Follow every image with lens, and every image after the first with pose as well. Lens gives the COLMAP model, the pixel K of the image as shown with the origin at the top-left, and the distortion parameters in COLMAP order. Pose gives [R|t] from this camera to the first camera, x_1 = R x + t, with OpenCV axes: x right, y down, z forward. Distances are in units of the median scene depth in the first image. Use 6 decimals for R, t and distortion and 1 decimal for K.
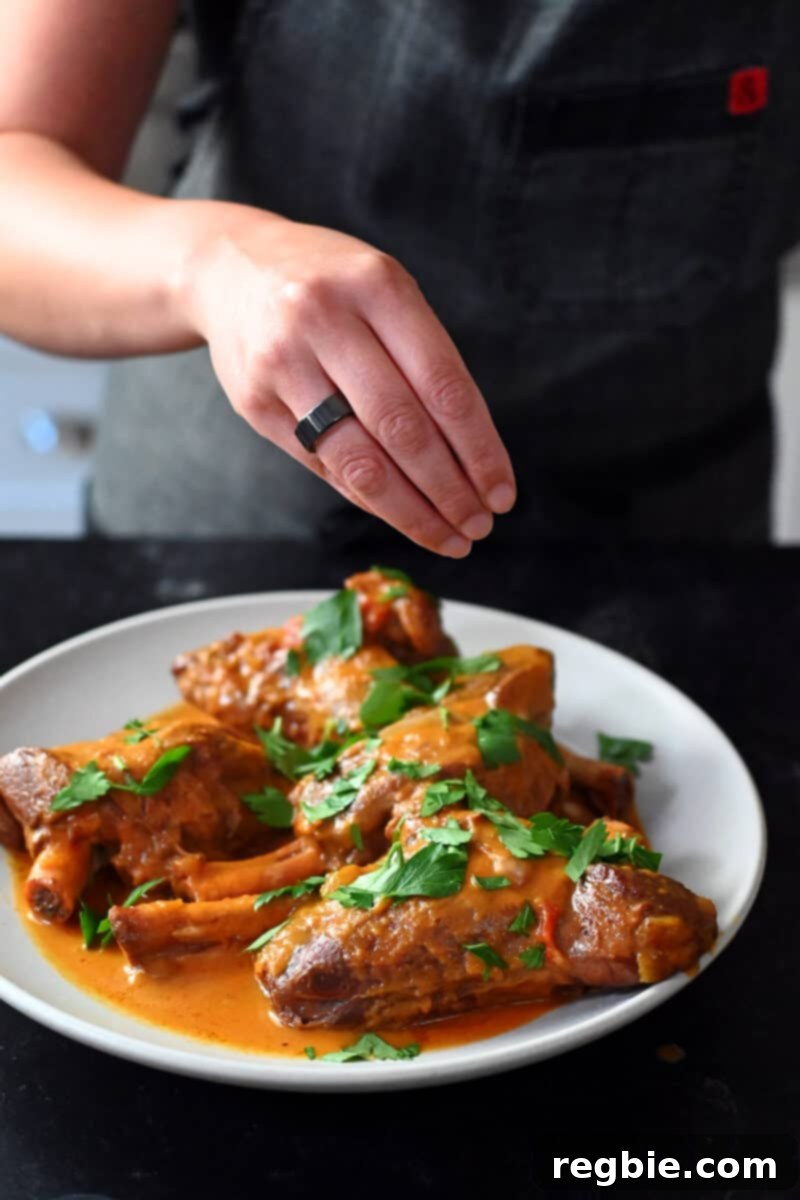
lens RADIAL K [[2338.3, 0, 400.0], [0, 2338.3, 600.0], [0, 0, 1]] dist [0.061737, -0.033550]
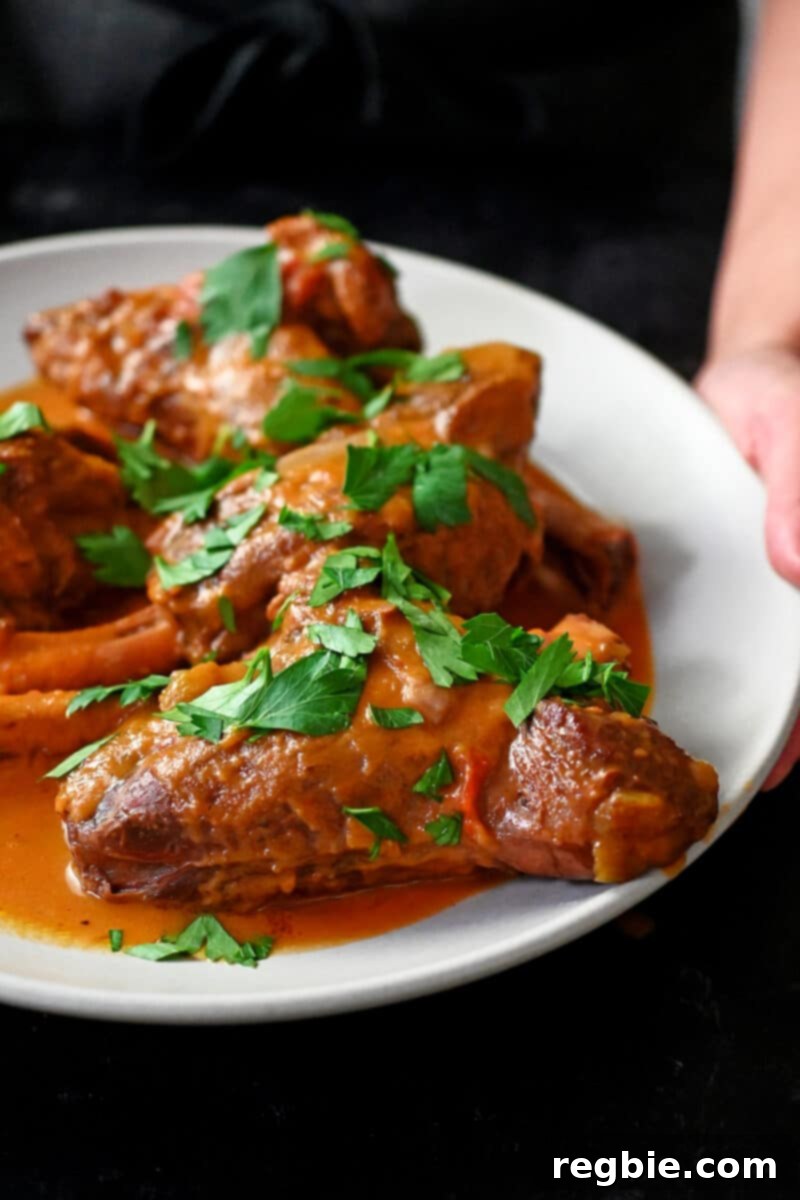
lens RADIAL K [[2338.3, 0, 400.0], [0, 2338.3, 600.0], [0, 0, 1]] dist [0.061737, -0.033550]
pose [[0.996054, 0.076709, -0.044641, 0.067366], [-0.066334, 0.977592, 0.199783, -0.049490], [0.058966, -0.196033, 0.978823, 0.328501]]
